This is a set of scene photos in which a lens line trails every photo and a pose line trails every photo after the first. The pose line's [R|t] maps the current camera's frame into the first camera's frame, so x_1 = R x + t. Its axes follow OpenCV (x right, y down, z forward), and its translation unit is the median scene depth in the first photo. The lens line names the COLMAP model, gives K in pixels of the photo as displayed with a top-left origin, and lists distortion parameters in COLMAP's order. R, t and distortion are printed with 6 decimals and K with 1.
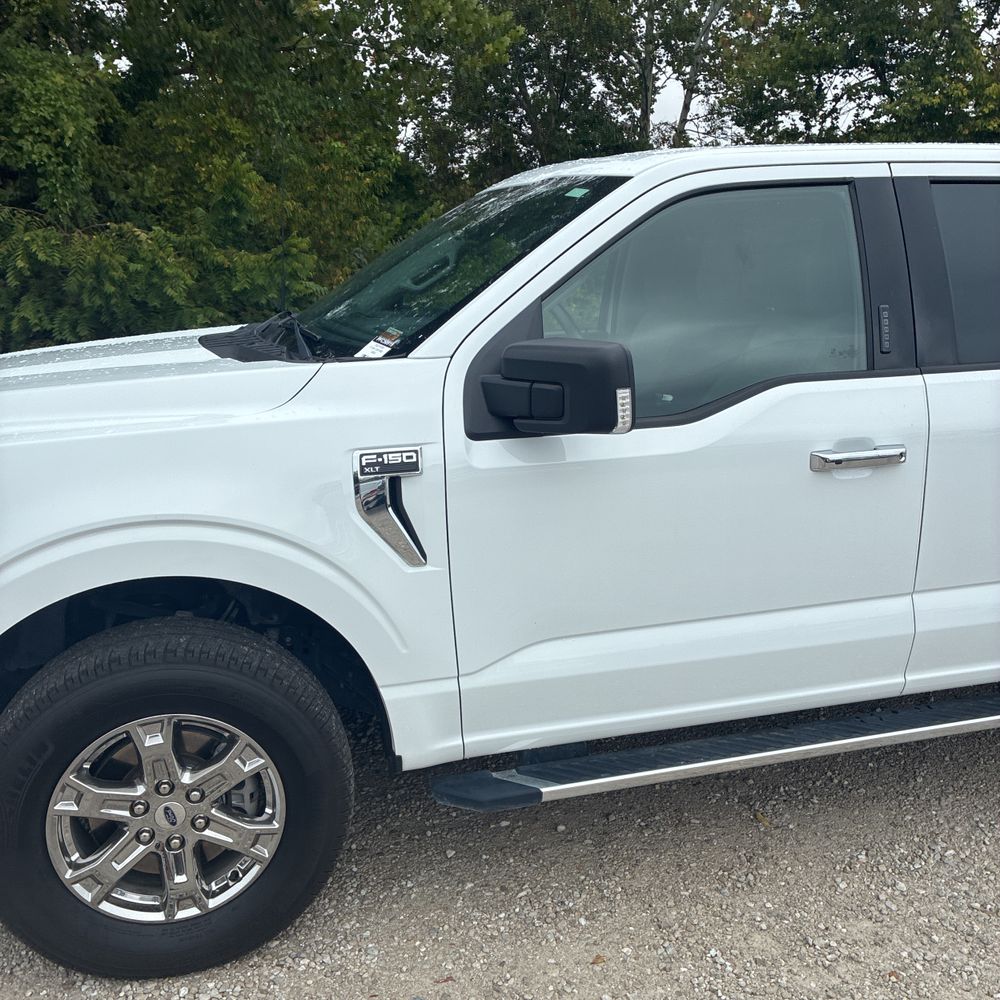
lens RADIAL K [[1004.3, 0, 504.4], [0, 1004.3, 485.5], [0, 0, 1]] dist [0.027809, -0.006498]
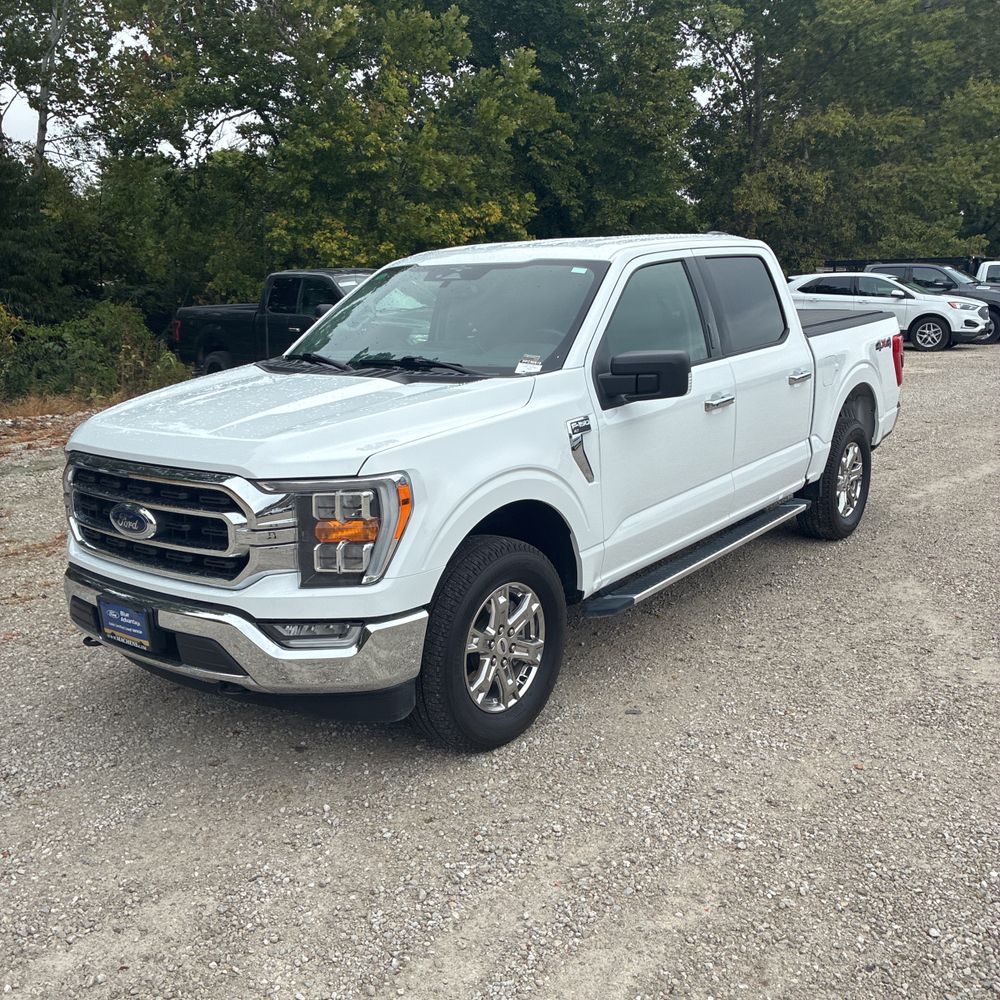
lens RADIAL K [[1004.3, 0, 504.4], [0, 1004.3, 485.5], [0, 0, 1]] dist [0.027809, -0.006498]
pose [[0.815284, -0.149073, 0.559544, -1.070726], [0.159358, 0.986744, 0.030693, 0.006012], [-0.556702, 0.064144, 0.828232, -0.372294]]
